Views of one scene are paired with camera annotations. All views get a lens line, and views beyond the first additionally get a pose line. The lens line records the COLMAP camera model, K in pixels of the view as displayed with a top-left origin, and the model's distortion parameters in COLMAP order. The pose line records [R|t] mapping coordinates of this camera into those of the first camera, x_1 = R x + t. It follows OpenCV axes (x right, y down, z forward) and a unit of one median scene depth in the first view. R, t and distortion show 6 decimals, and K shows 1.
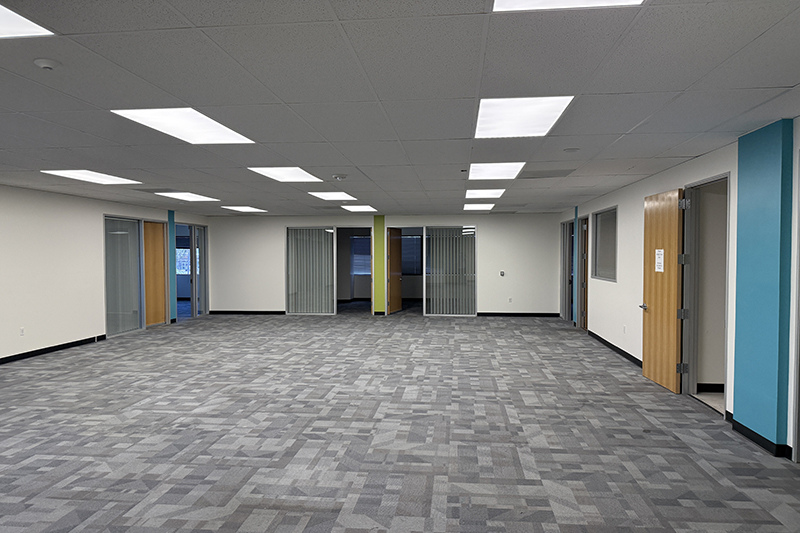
lens RADIAL K [[564.7, 0, 395.8], [0, 564.7, 268.5], [0, 0, 1]] dist [0.080527, -0.097212]
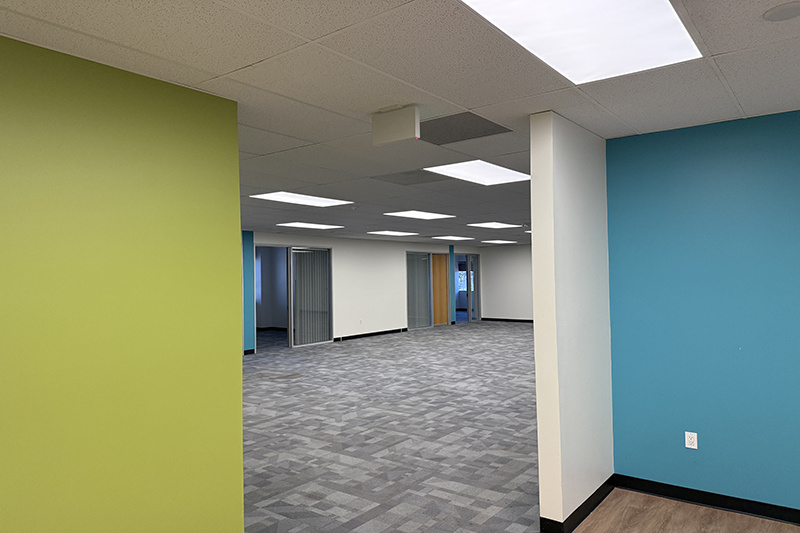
lens RADIAL K [[564.7, 0, 393.9], [0, 564.7, 259.7], [0, 0, 1]] dist [0.080527, -0.097212]
pose [[0.852452, -0.022880, -0.522305, 0.198545], [-0.003737, 0.998750, -0.049850, 0.005594], [0.522792, 0.044446, 0.851301, -0.245835]]
